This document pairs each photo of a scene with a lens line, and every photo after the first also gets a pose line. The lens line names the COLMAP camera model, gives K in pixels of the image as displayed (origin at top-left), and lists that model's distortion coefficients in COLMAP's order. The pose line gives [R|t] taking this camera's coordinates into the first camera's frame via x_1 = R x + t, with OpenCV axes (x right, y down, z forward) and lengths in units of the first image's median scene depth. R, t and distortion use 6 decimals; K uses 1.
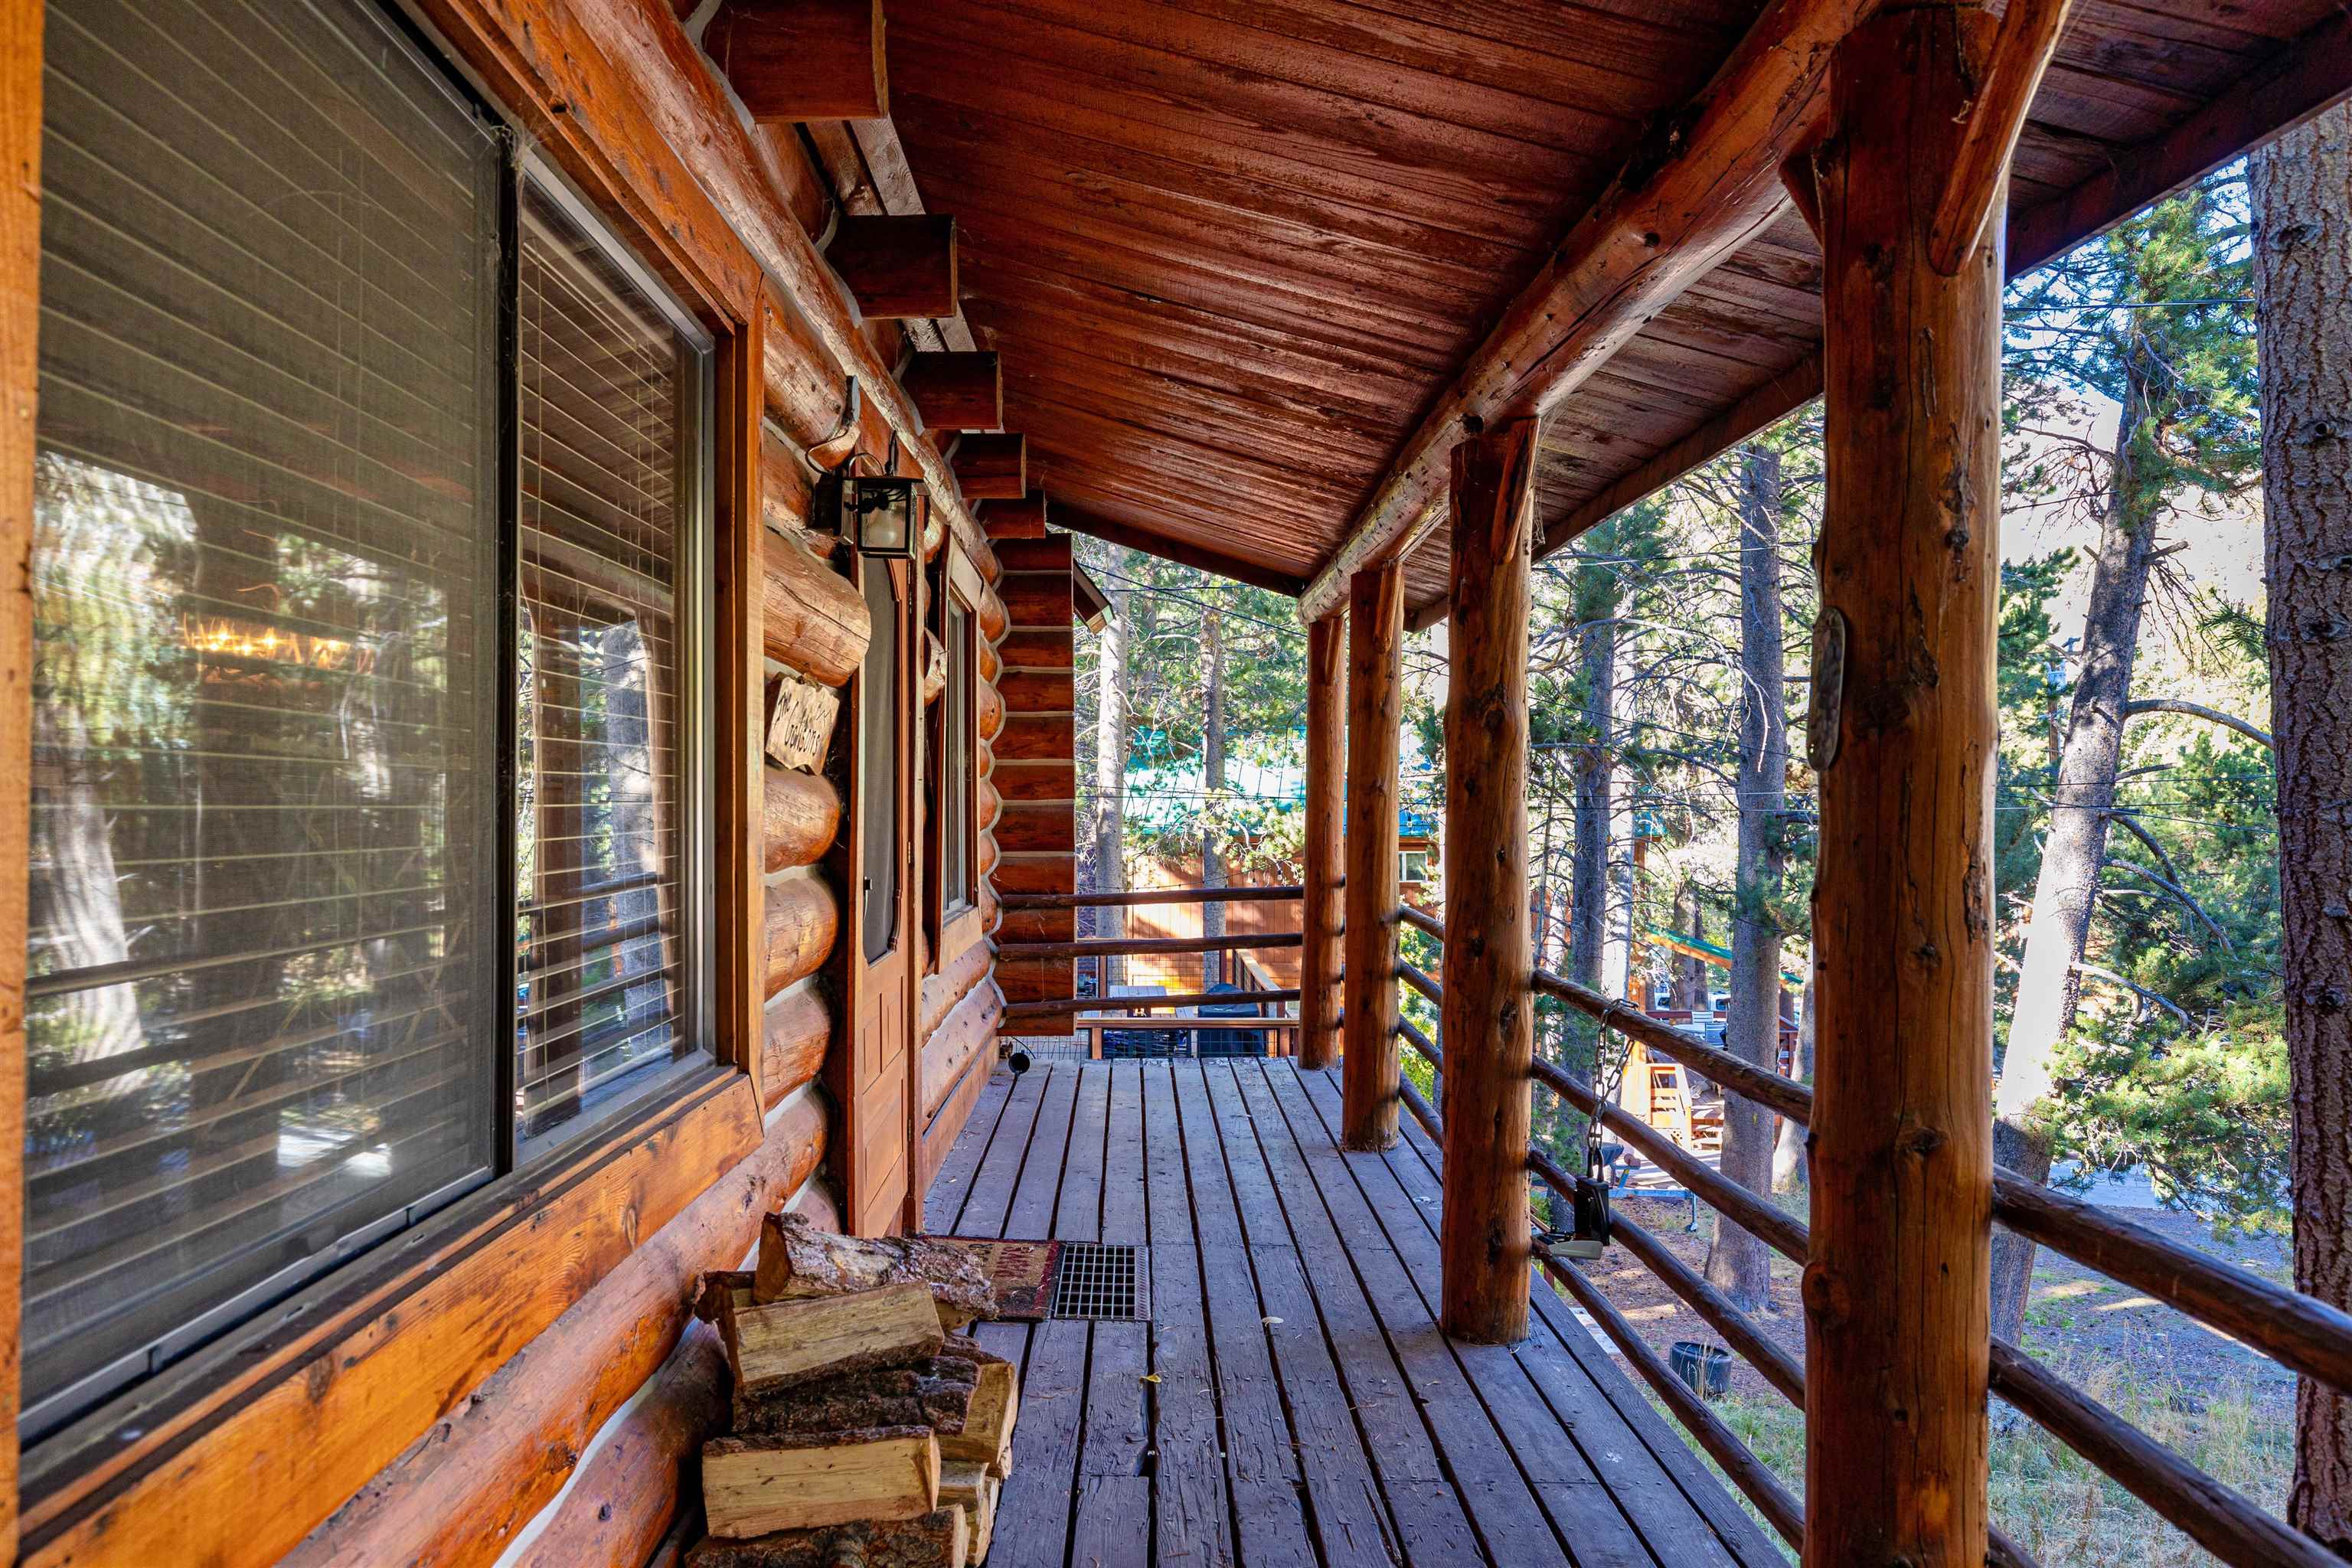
lens RADIAL K [[1696.5, 0, 1172.6], [0, 1696.5, 792.9], [0, 0, 1]] dist [-0.003272, -0.000071]
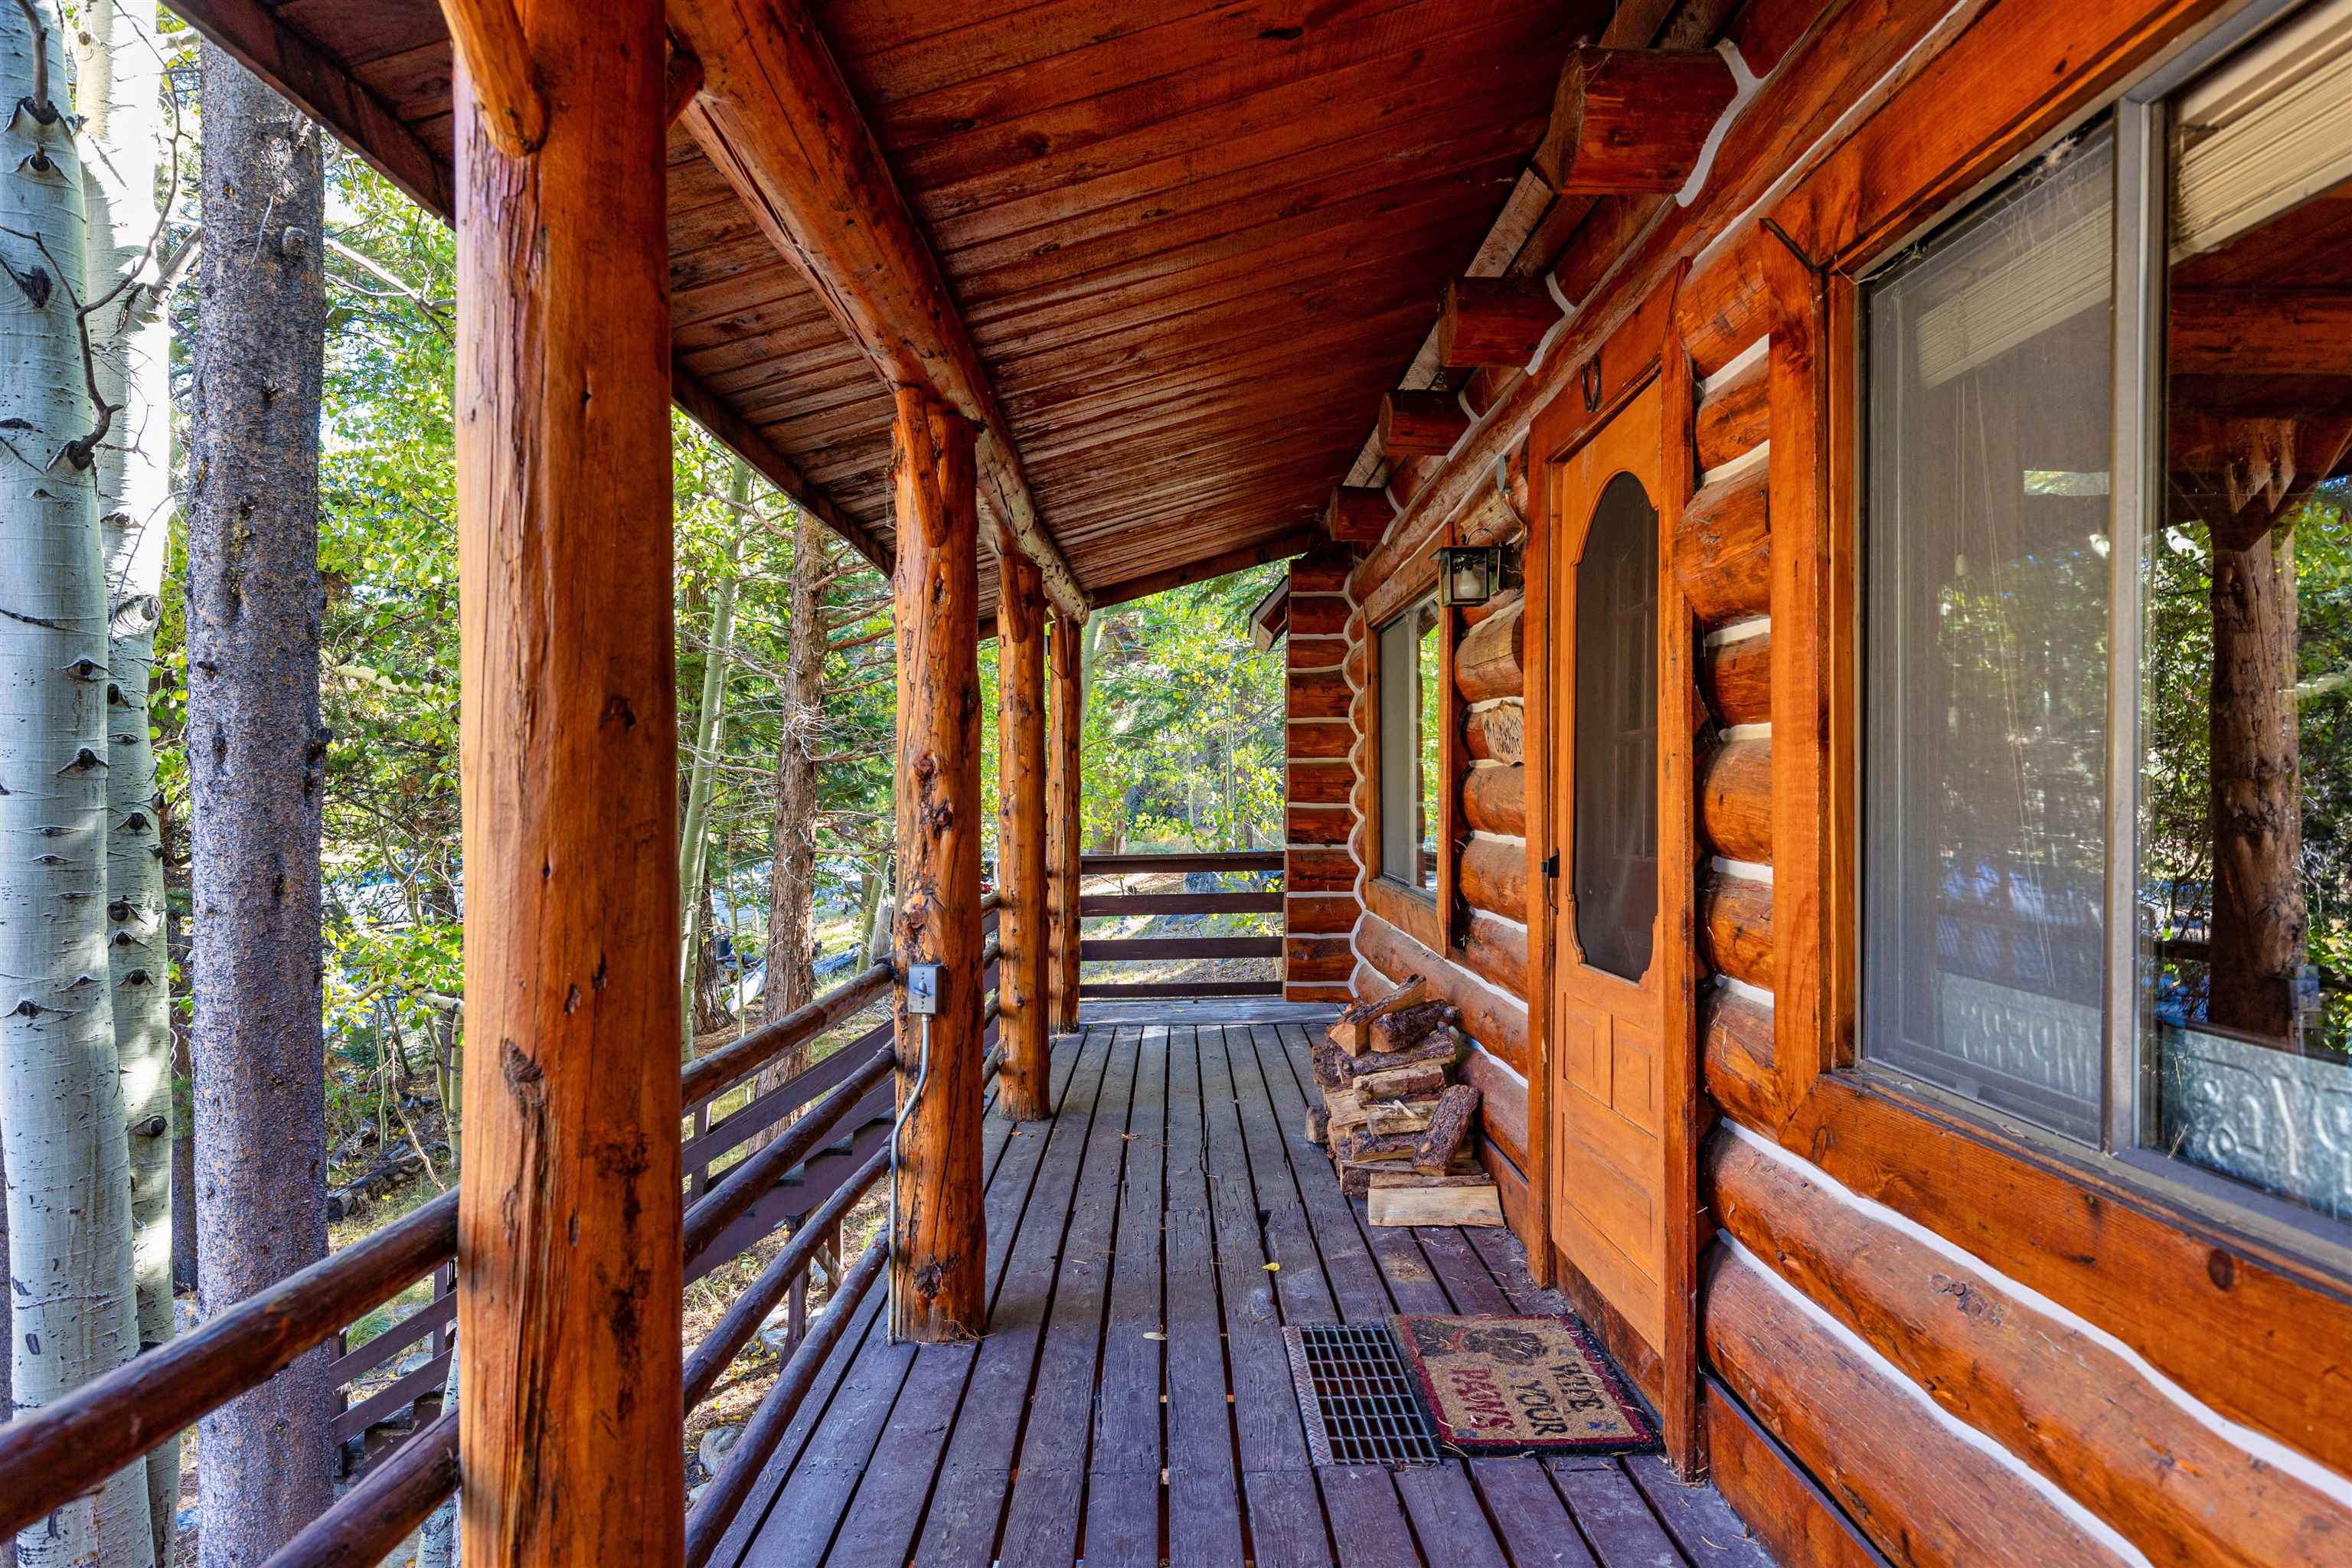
lens RADIAL K [[1478.8, 0, 1167.3], [0, 1478.8, 789.7], [0, 0, 1]] dist [-0.001737, 0.004490]
pose [[-0.999890, -0.003022, 0.014504, 0.021396], [-0.003096, 0.999982, -0.005094, 0.005444], [-0.014489, -0.005138, -0.999882, 0.954606]]
